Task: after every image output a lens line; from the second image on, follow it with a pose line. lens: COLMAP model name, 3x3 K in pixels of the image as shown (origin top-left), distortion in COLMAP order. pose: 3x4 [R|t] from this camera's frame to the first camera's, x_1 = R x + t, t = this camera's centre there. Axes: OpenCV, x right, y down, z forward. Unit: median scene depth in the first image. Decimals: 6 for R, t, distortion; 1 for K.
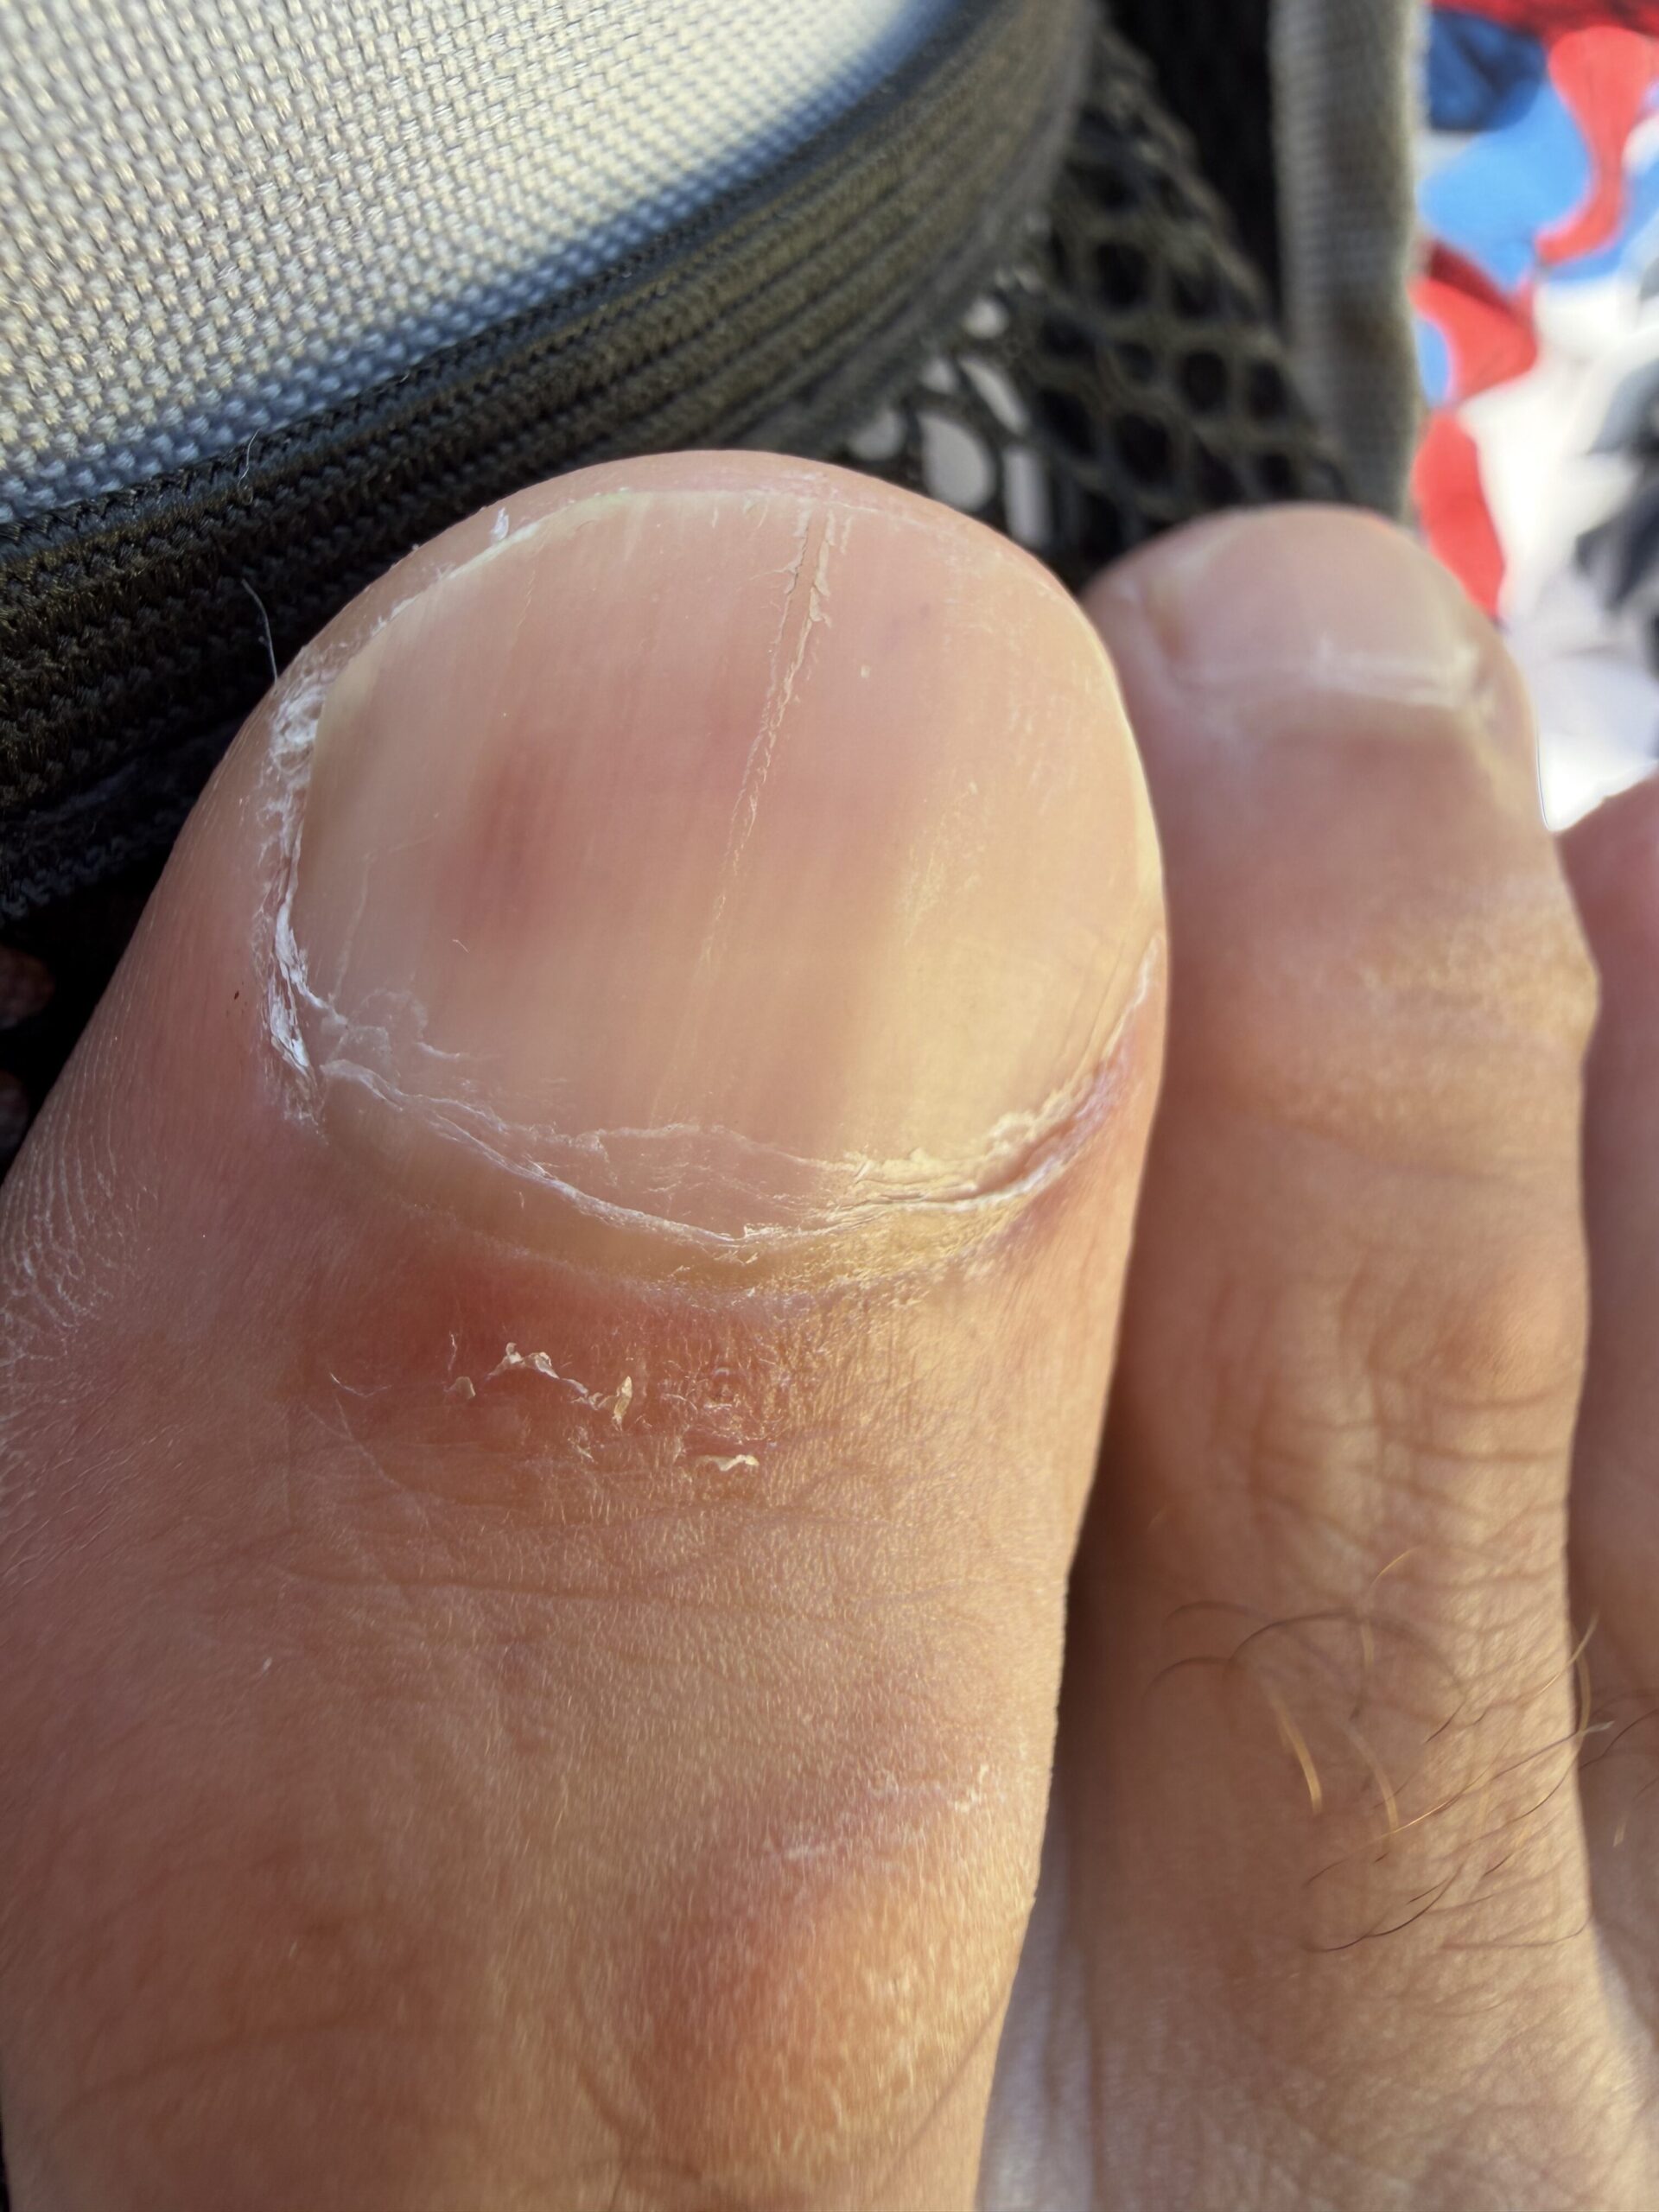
lens RADIAL K [[1535.1, 0, 831.2], [0, 1535.1, 1076.1], [0, 0, 1]] dist [0.235722, -0.153883]
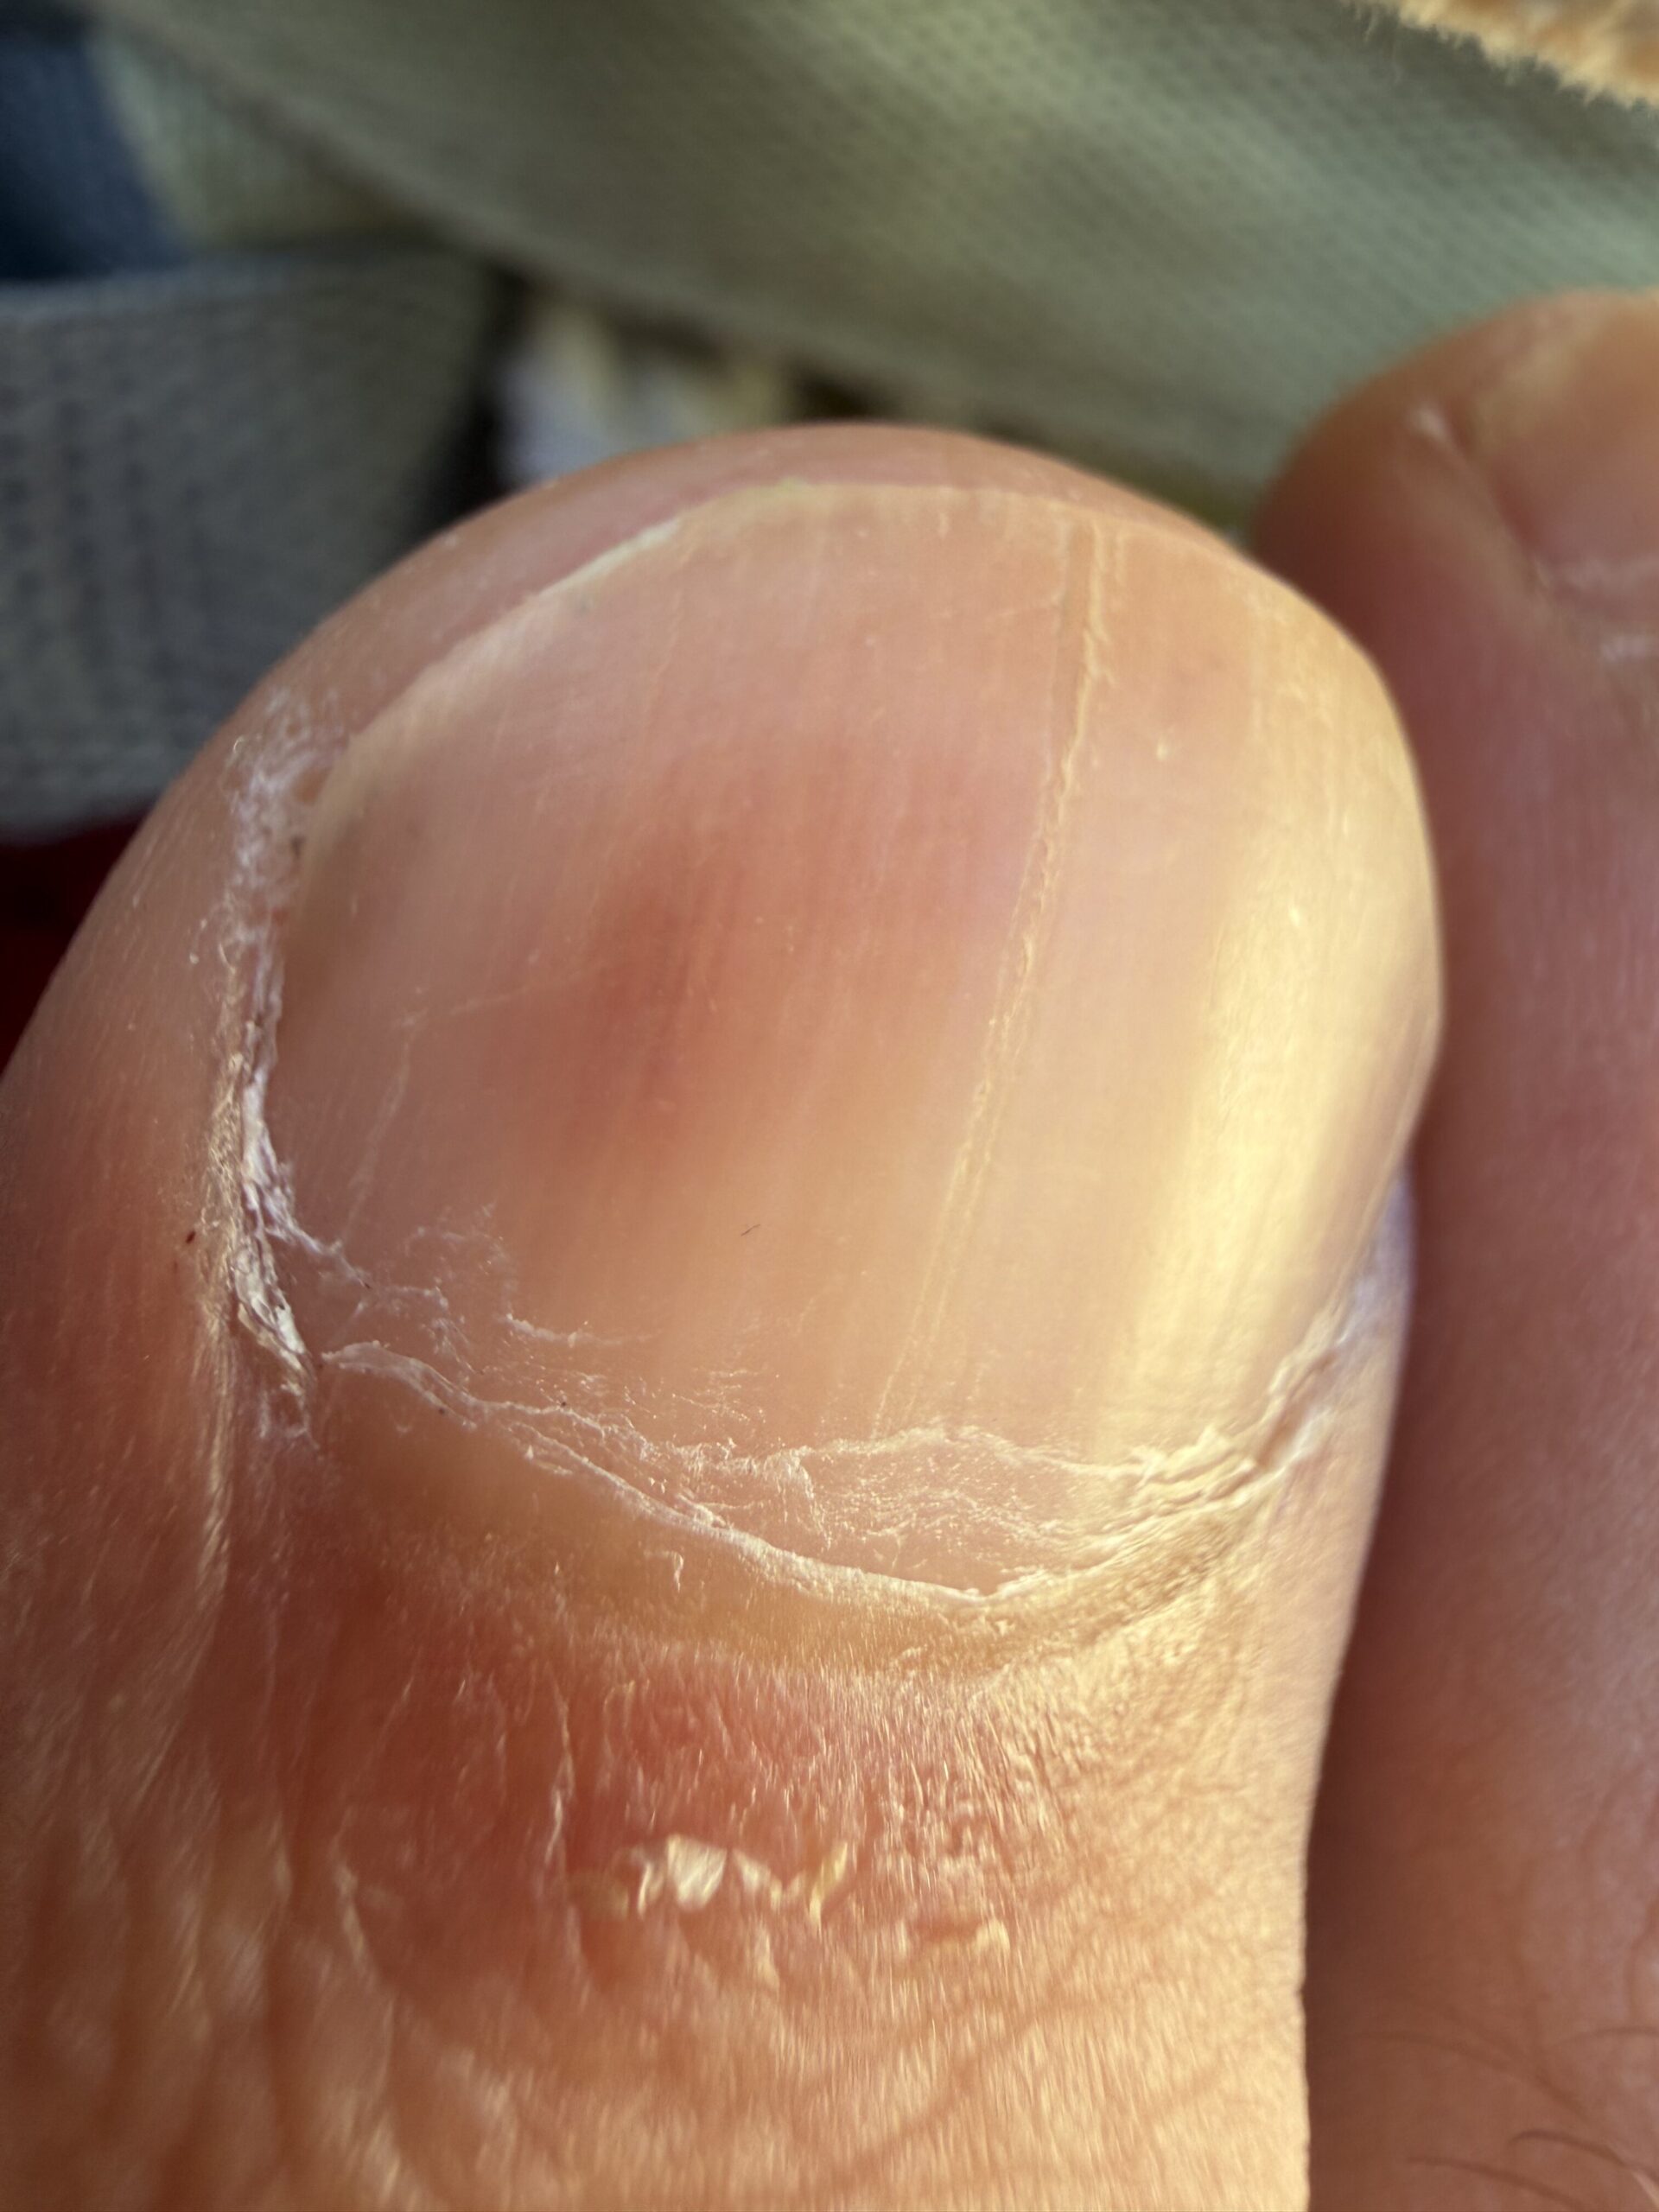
lens RADIAL K [[1535.1, 0, 831.2], [0, 1535.1, 1076.1], [0, 0, 1]] dist [0.235722, -0.153883]
pose [[0.981849, -0.010620, 0.189369, -0.249117], [0.016123, 0.999491, -0.027539, -0.097473], [-0.188980, 0.030093, 0.981520, 0.346267]]
